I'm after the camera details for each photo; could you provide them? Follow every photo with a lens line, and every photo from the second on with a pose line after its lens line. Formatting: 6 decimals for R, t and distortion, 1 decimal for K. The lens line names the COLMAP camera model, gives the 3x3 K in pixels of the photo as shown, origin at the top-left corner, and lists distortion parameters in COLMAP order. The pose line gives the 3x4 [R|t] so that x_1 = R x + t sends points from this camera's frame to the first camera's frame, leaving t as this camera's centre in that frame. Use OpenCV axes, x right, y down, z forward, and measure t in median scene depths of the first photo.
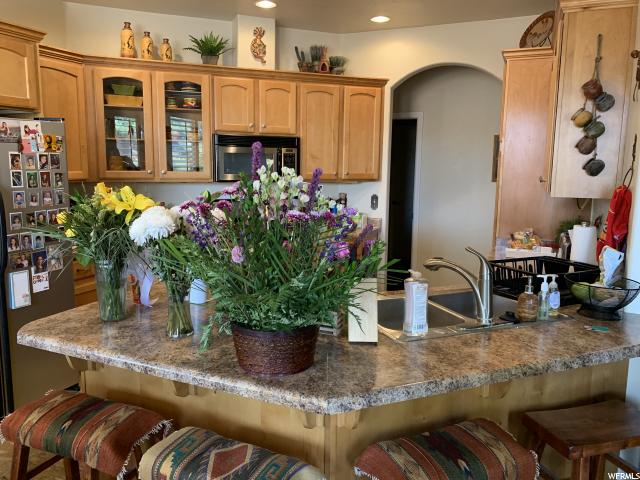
lens RADIAL K [[487.9, 0, 319.4], [0, 487.9, 236.2], [0, 0, 1]] dist [-0.003800, -0.005080]
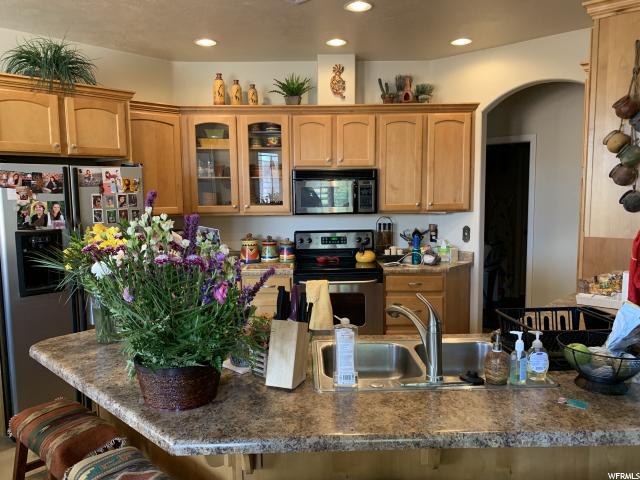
lens RADIAL K [[488.9, 0, 320.0], [0, 488.9, 240.0], [0, 0, 1]] dist [0.009232, -0.008284]
pose [[0.940699, 0.012956, -0.338995, 0.205940], [-0.027831, 0.998849, -0.039055, -0.018025], [0.338099, 0.046173, 0.939977, 0.033764]]
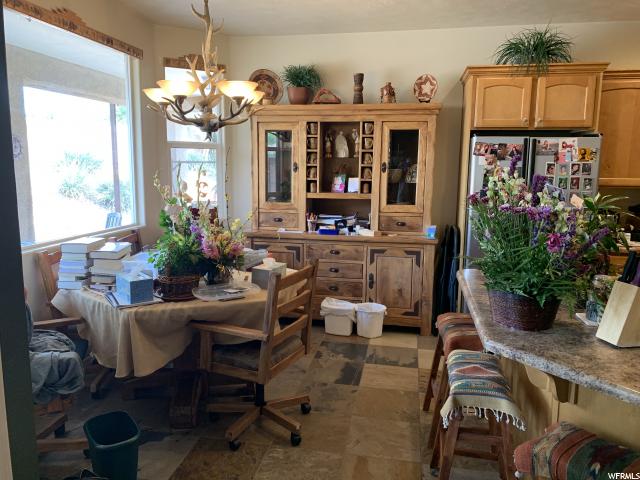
lens RADIAL K [[488.9, 0, 320.0], [0, 488.9, 240.0], [0, 0, 1]] dist [0.009232, -0.008284]
pose [[0.222099, 0.143268, -0.964441, 0.387334], [-0.151673, 0.982181, 0.110975, -0.008808], [0.963155, 0.121632, 0.239872, 0.051012]]
